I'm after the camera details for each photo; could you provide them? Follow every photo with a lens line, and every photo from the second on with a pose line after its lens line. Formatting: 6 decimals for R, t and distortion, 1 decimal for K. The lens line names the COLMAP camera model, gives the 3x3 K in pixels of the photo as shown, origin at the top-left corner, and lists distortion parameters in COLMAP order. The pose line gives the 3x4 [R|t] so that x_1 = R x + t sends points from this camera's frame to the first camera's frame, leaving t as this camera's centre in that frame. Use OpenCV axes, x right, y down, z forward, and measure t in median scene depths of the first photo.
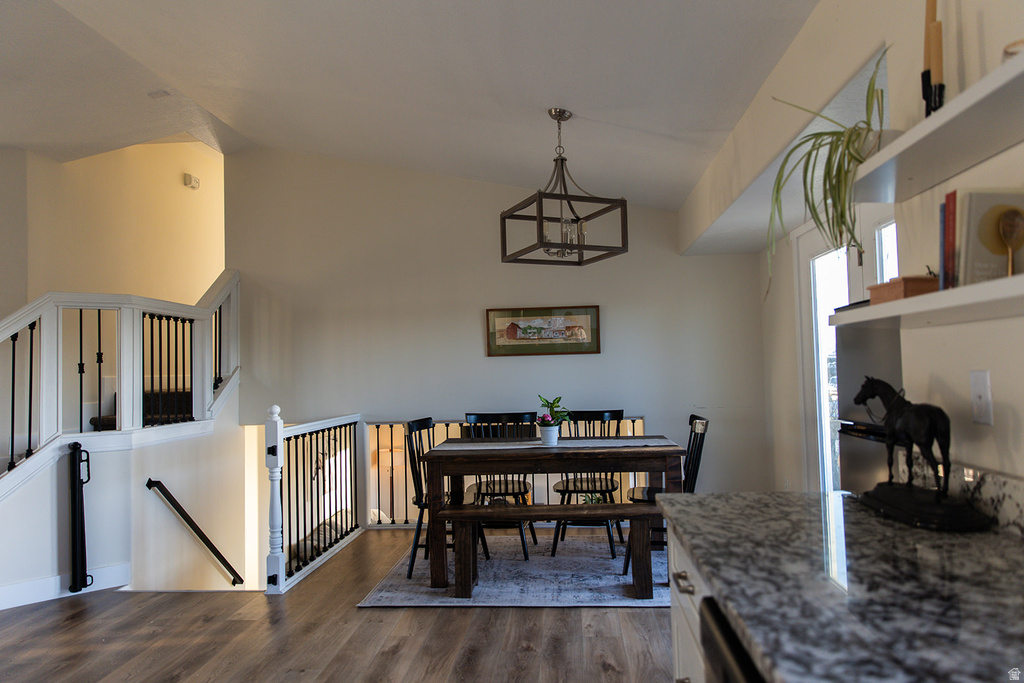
lens RADIAL K [[679.9, 0, 513.2], [0, 679.9, 344.4], [0, 0, 1]] dist [0.009501, -0.003080]
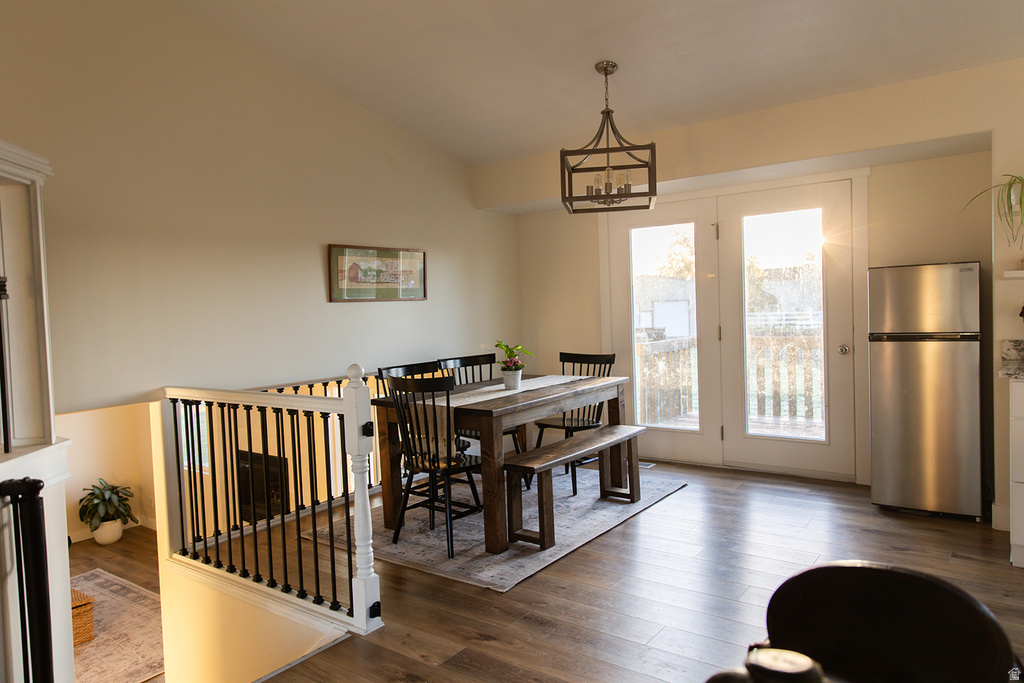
lens RADIAL K [[679.9, 0, 513.2], [0, 679.9, 342.0], [0, 0, 1]] dist [0.009501, -0.003080]
pose [[0.524993, -0.033459, 0.850449, -0.710711], [-0.009205, 0.998945, 0.044984, 0.031369], [-0.851057, -0.031445, 0.524131, 0.430348]]
